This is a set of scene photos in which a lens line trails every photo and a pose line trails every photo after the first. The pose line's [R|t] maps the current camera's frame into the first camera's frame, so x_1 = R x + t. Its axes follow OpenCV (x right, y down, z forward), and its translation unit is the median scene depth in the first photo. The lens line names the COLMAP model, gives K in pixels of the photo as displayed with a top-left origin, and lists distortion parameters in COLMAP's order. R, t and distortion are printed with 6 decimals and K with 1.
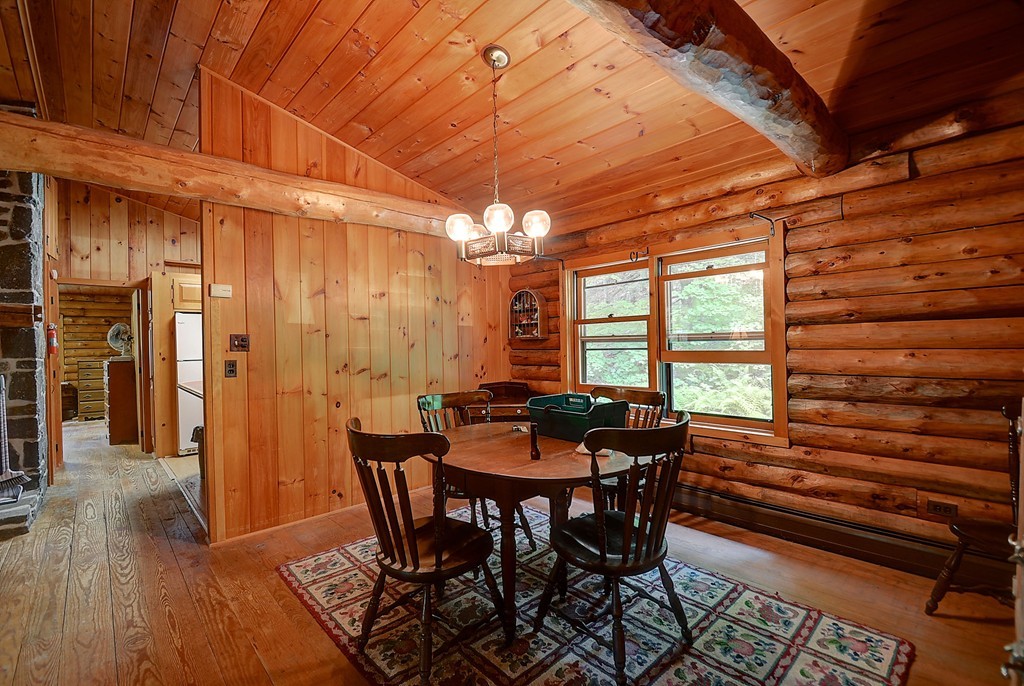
lens RADIAL K [[452.1, 0, 512.0], [0, 452.1, 343.0], [0, 0, 1]] dist [0.025615, -0.016900]
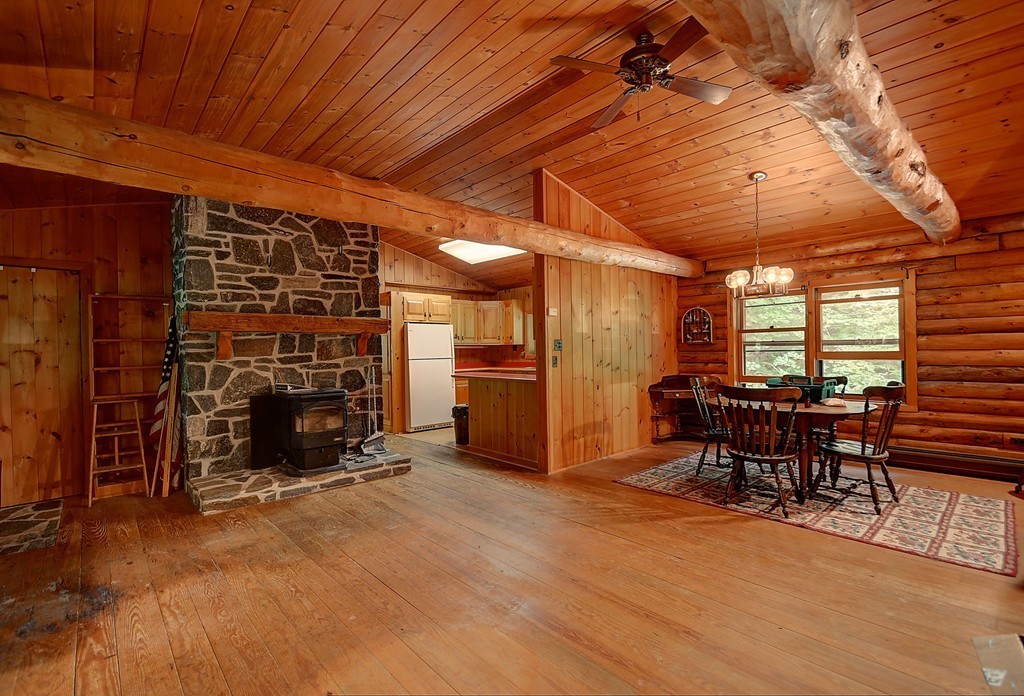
lens RADIAL K [[472.9, 0, 512.0], [0, 472.9, 348.0], [0, 0, 1]] dist [0.017184, -0.012455]
pose [[0.999963, 0.003304, 0.007912, -0.713932], [-0.003283, 0.999991, -0.002613, 0.013518], [-0.007920, 0.002586, 0.999965, -0.564015]]
